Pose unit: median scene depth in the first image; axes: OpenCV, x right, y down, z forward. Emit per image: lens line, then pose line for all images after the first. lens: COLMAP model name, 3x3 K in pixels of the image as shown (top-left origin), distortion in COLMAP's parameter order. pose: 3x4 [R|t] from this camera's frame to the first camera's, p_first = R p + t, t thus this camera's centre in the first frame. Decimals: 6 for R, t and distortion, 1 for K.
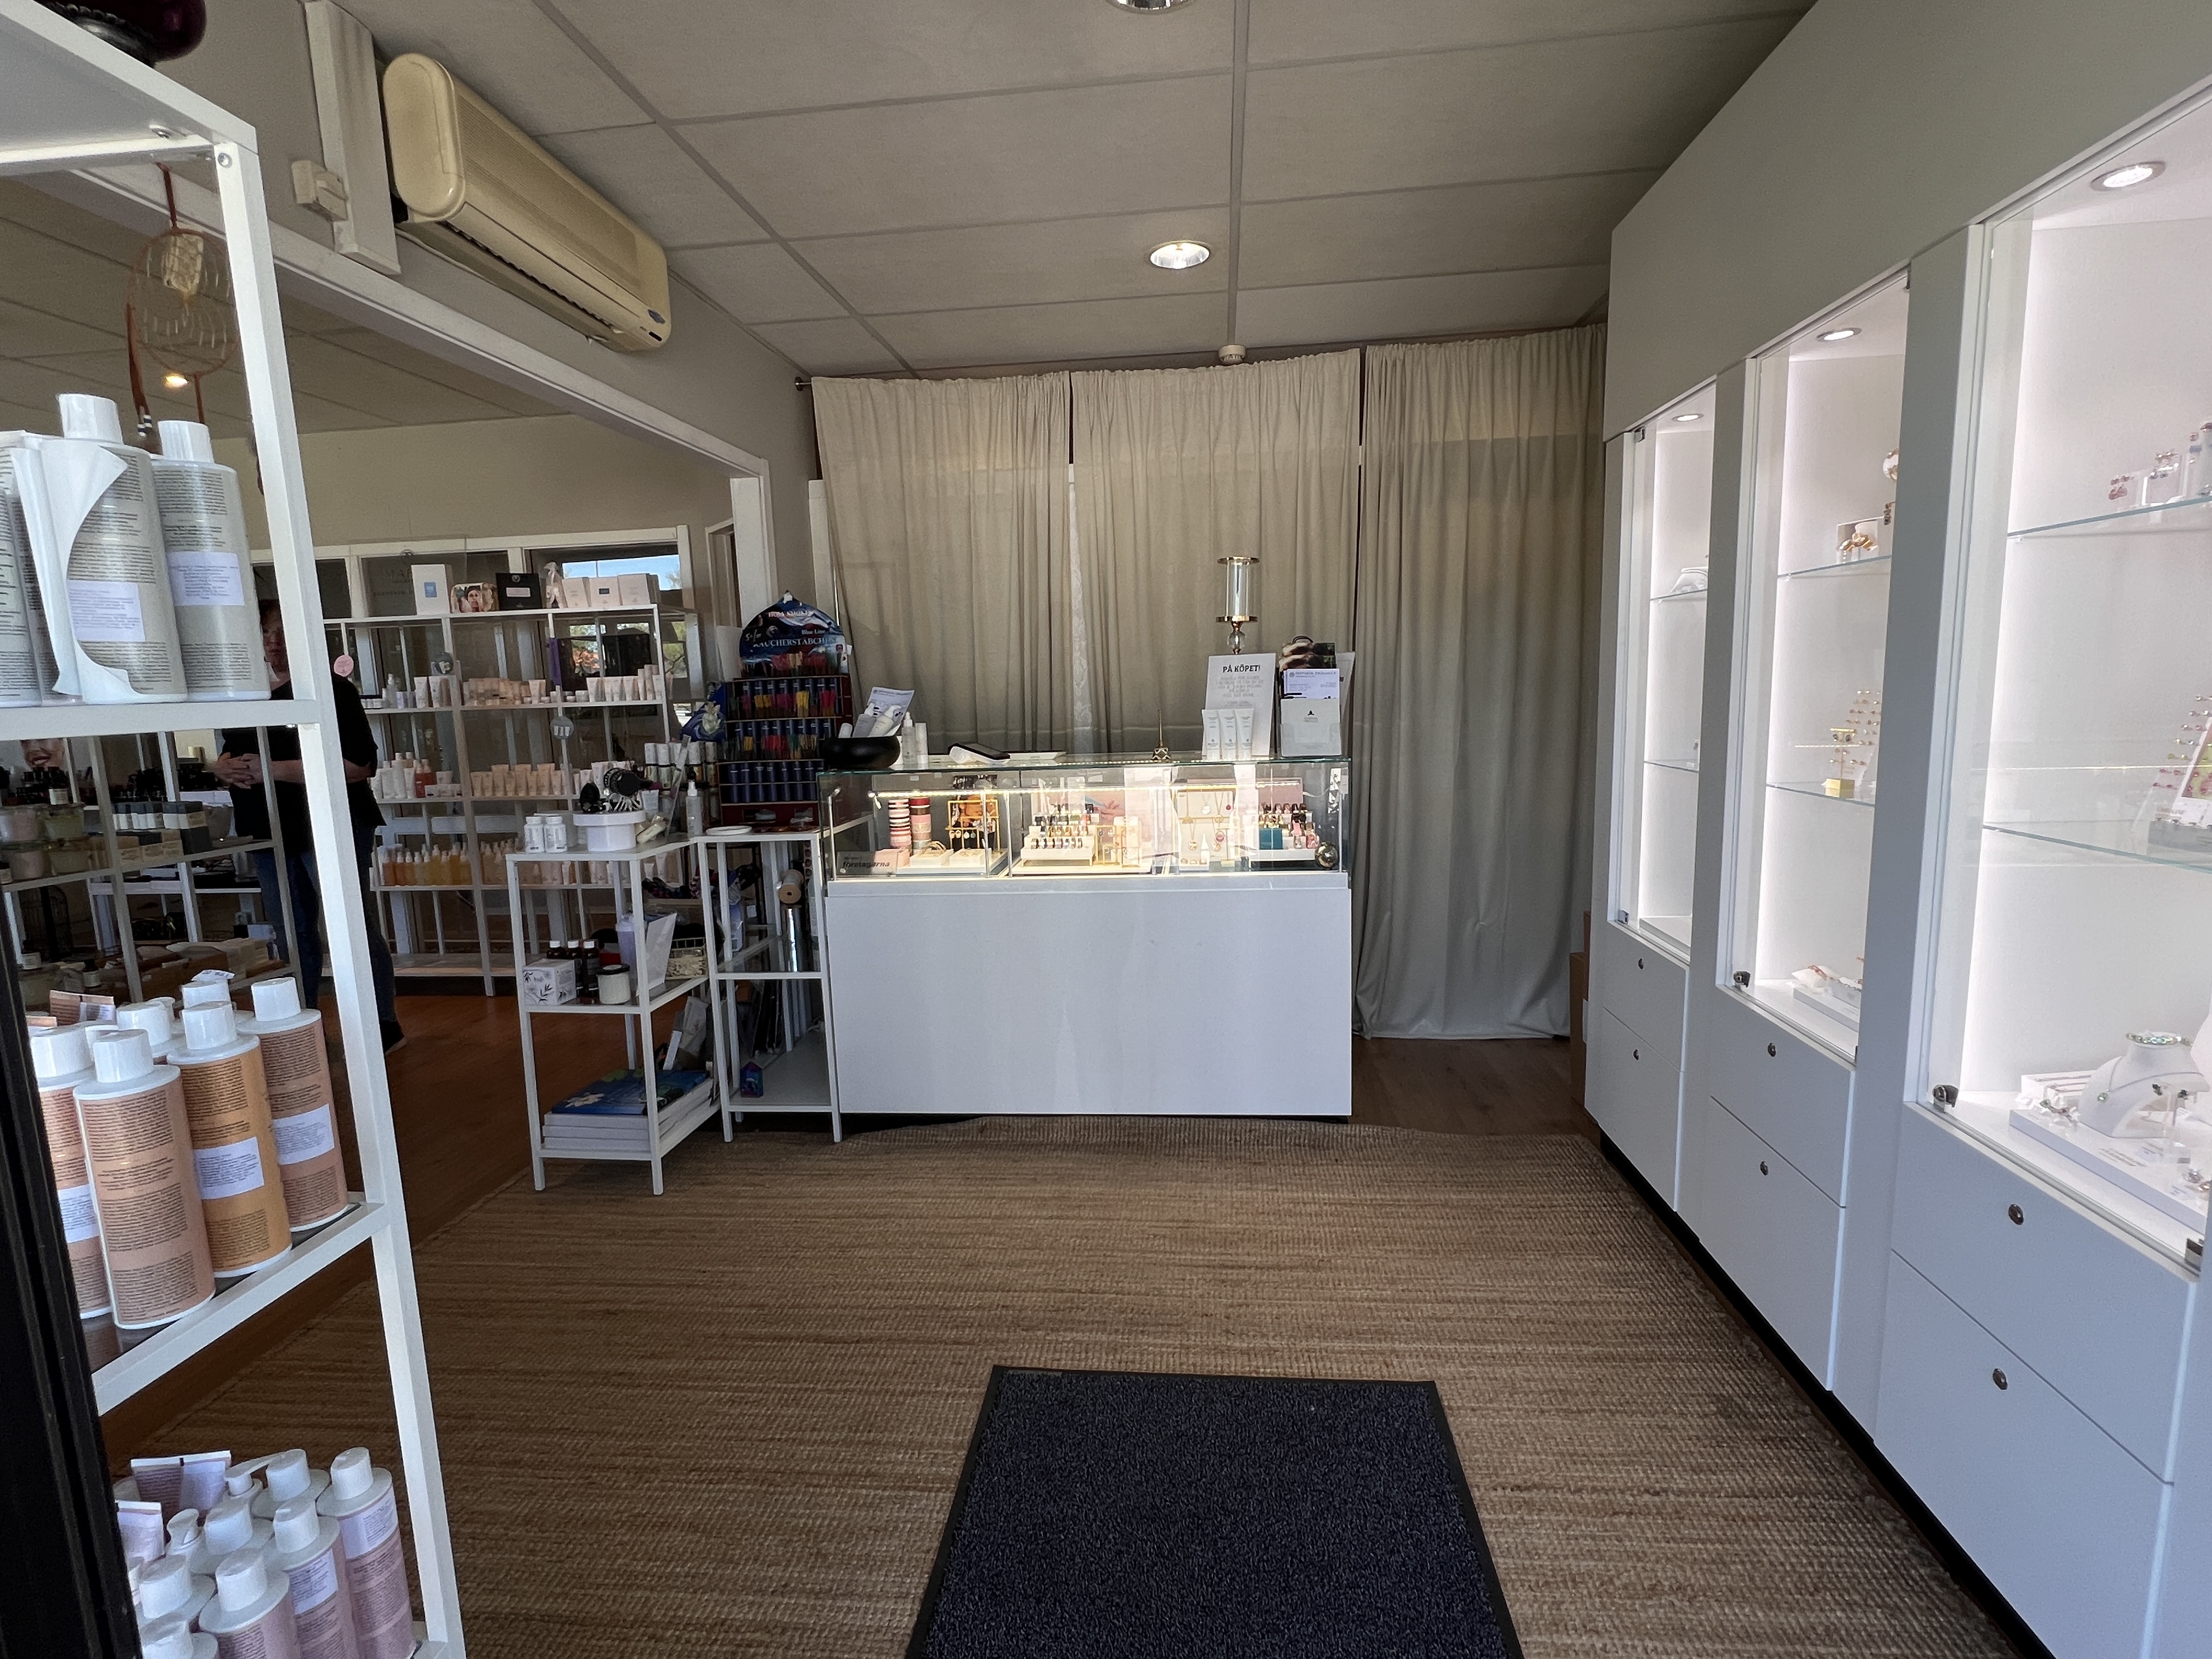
lens RADIAL K [[1054.7, 0, 1100.9], [0, 1054.7, 831.9], [0, 0, 1]] dist [0.002076, -0.001871]
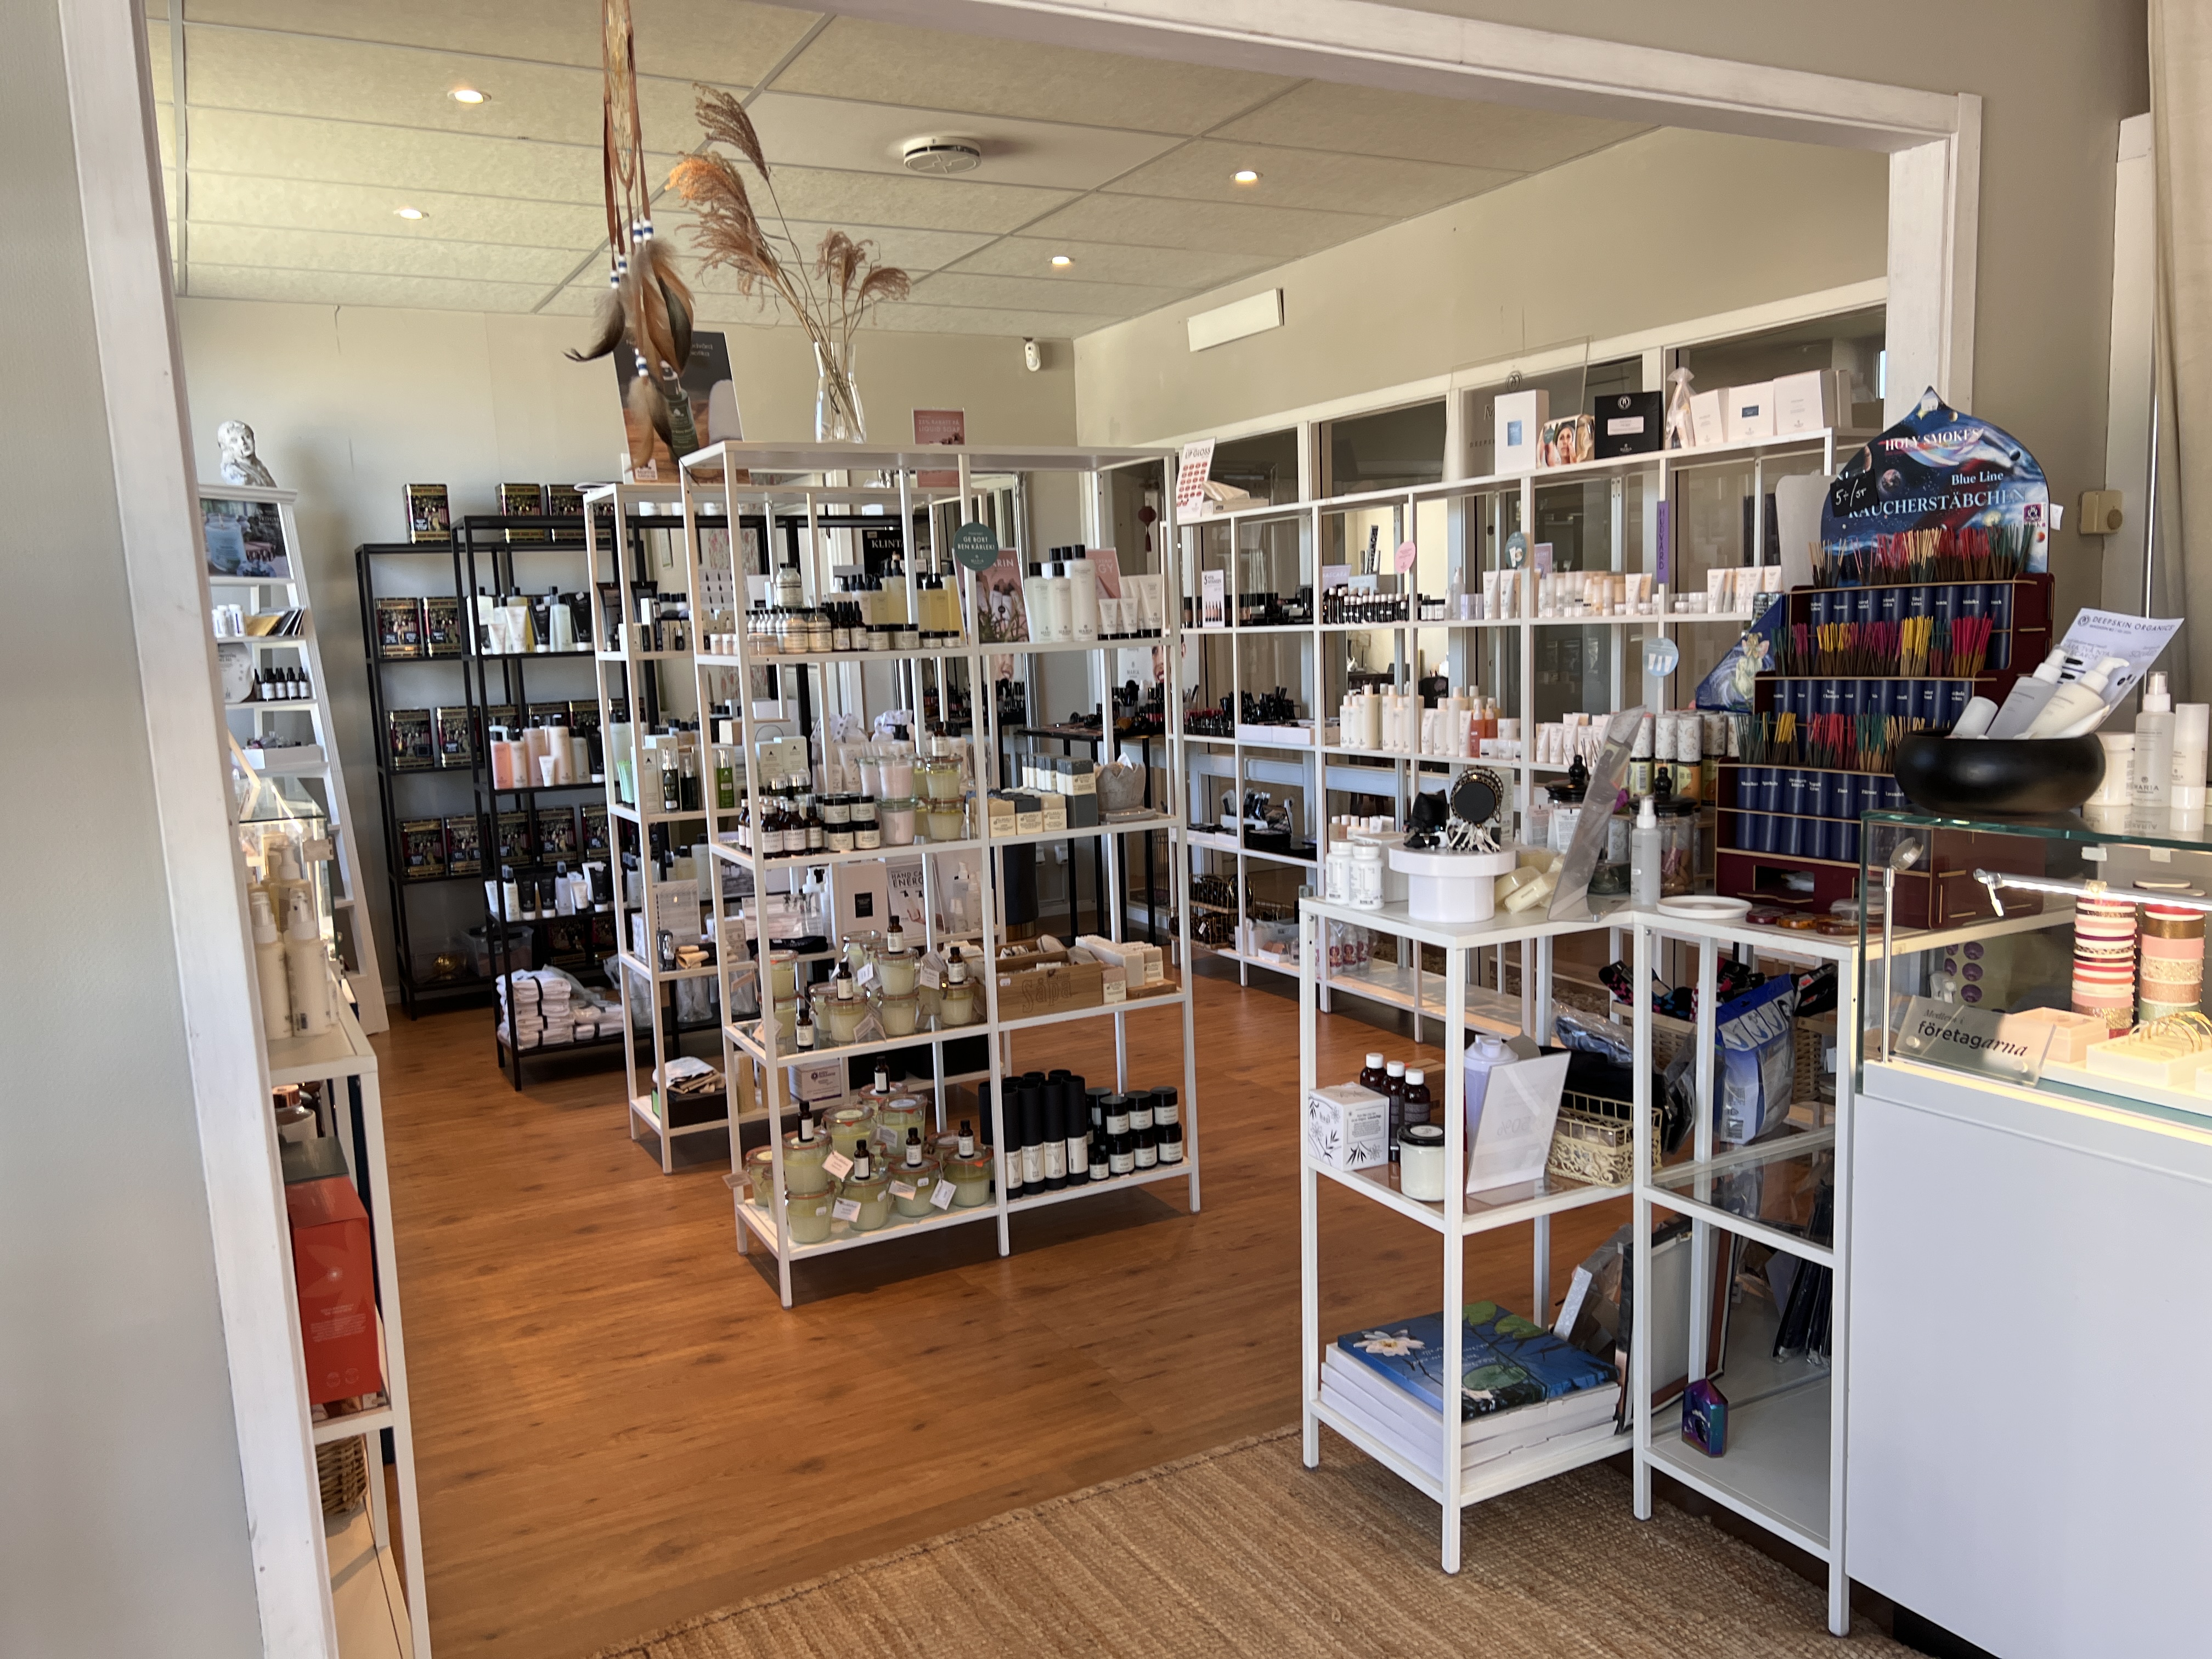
lens RADIAL K [[1664.9, 0, 1097.1], [0, 1664.9, 837.8], [0, 0, 1]] dist [0.027825, -0.023500]
pose [[0.554083, 0.123086, -0.823311, 0.119853], [-0.093086, 0.991967, 0.085654, -0.071644], [0.827241, 0.029179, 0.561090, 0.333238]]
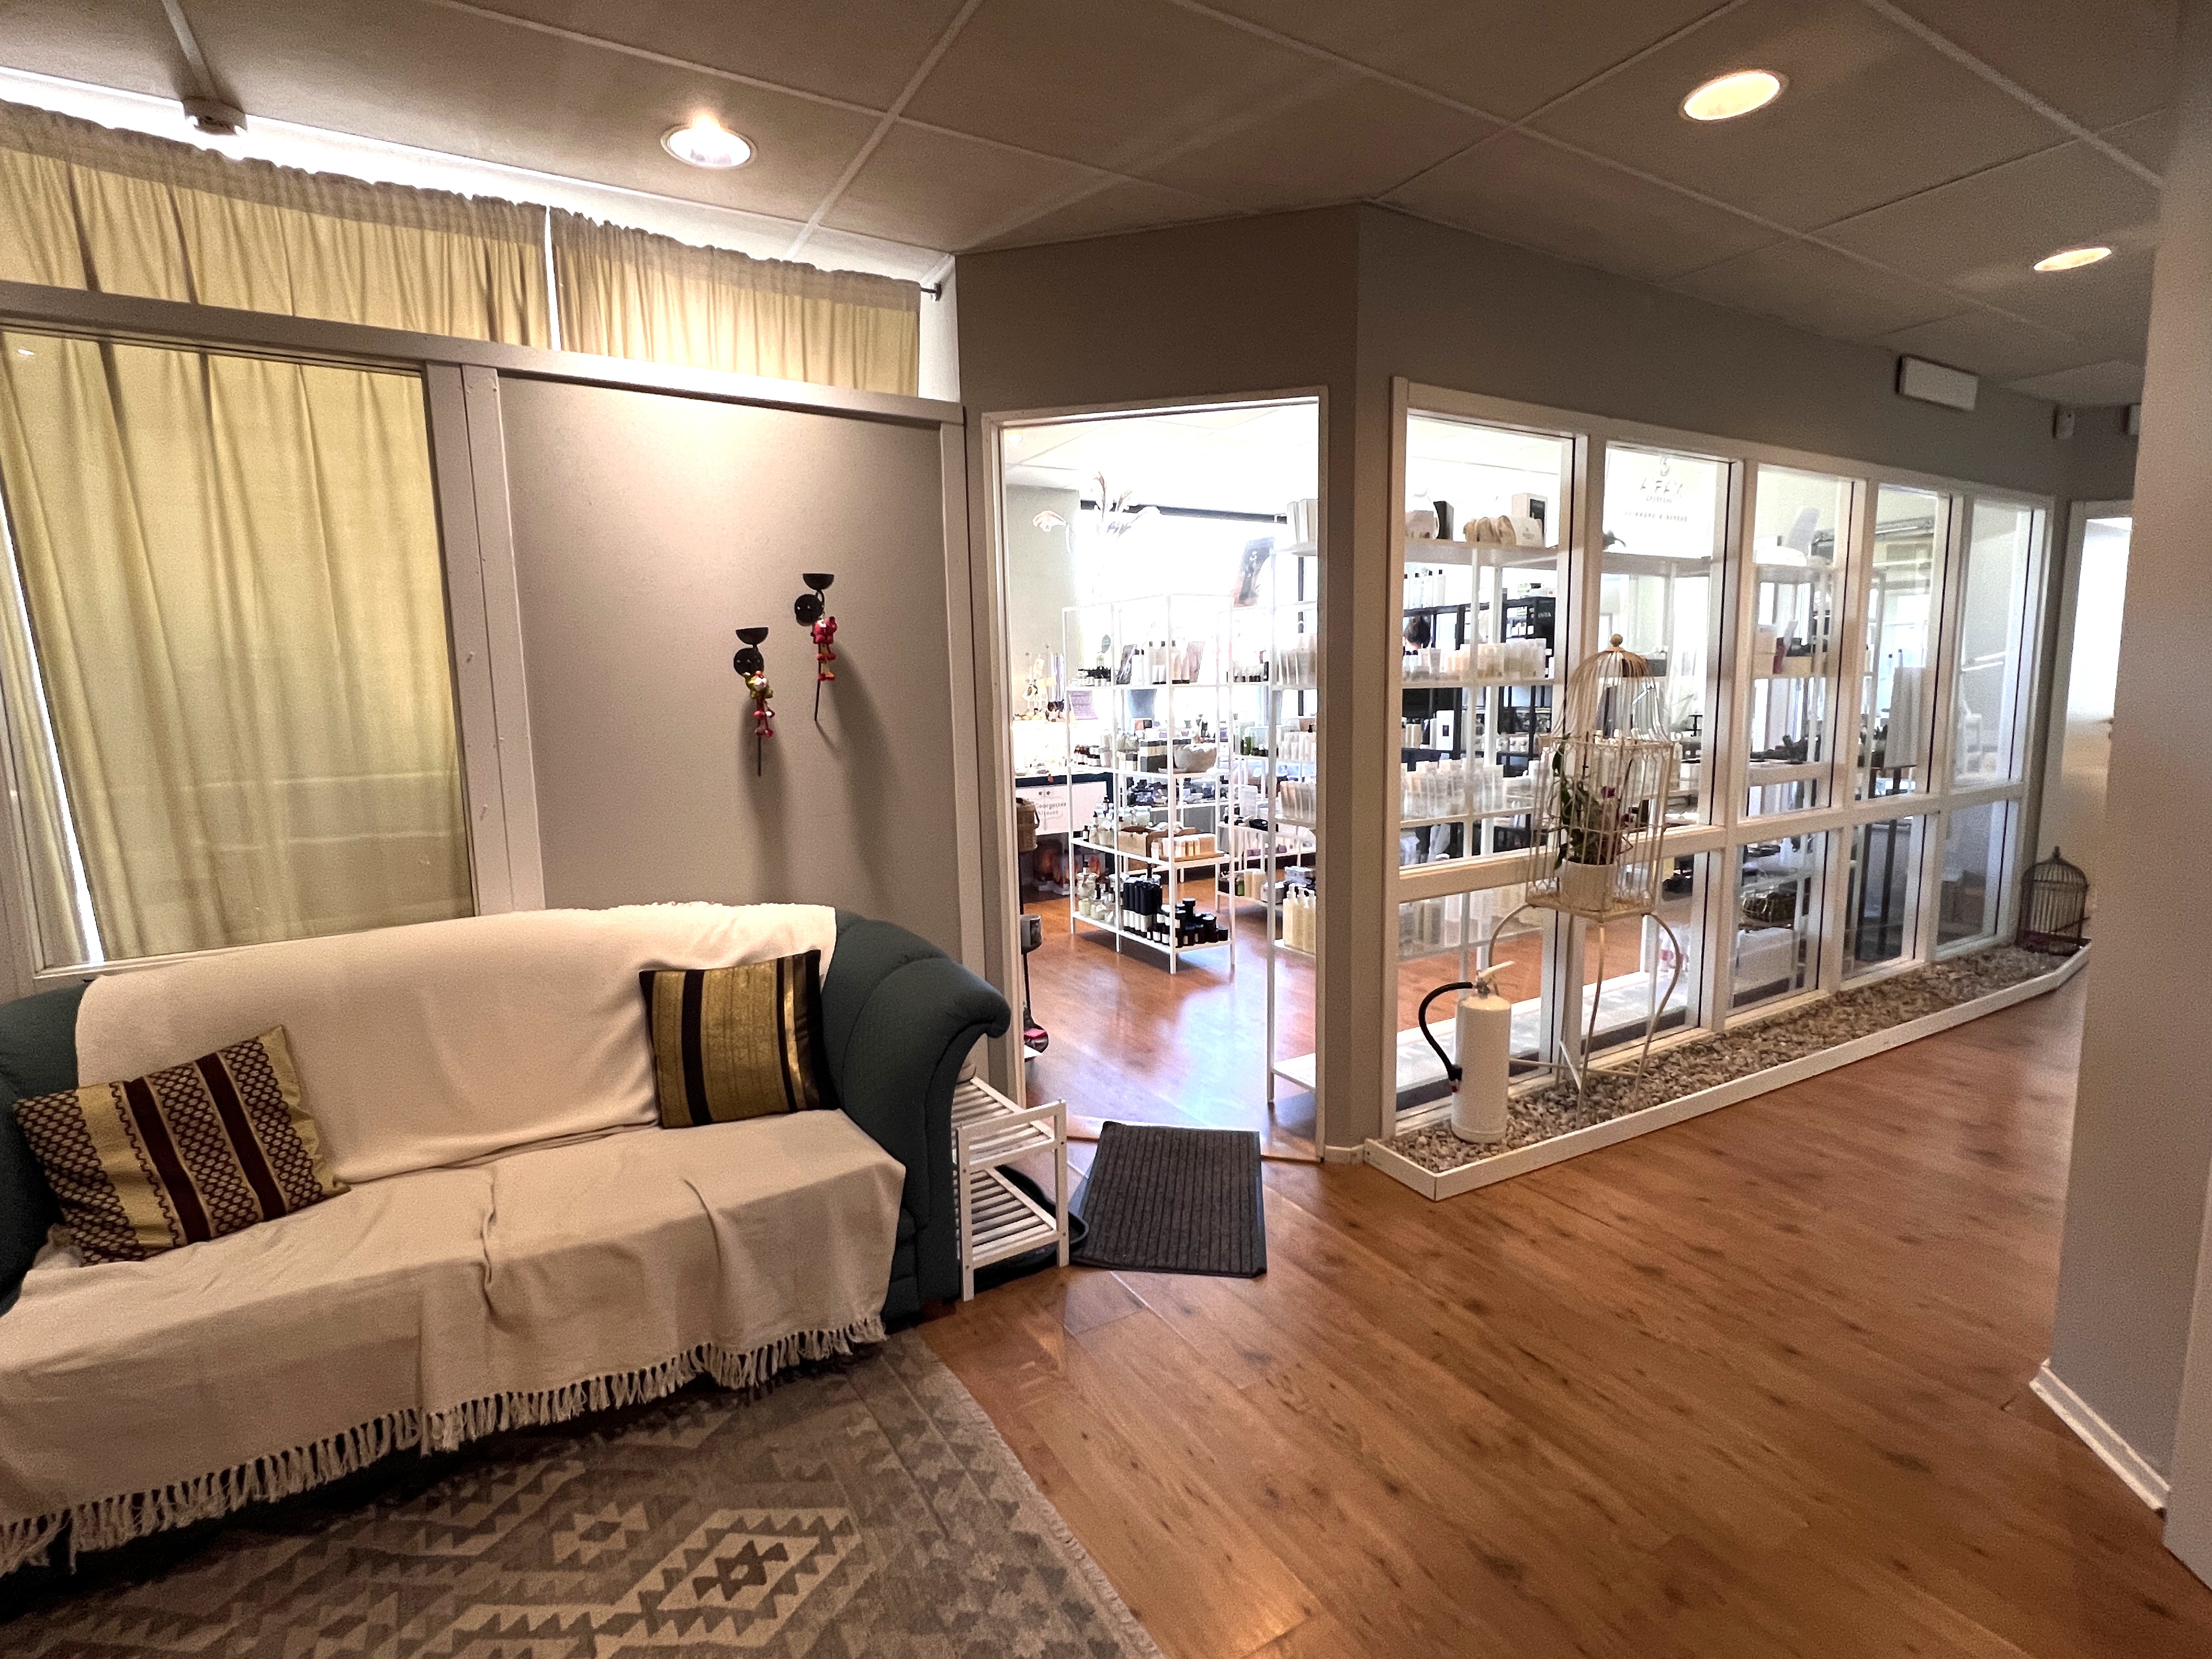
lens RADIAL K [[1054.7, 0, 1103.1], [0, 1054.7, 831.6], [0, 0, 1]] dist [0.002076, -0.001871]
pose [[-0.798929, 0.128008, -0.587645, 0.154344], [-0.041118, 0.963175, 0.265712, -0.305424], [0.600018, 0.236447, -0.764246, 2.108089]]
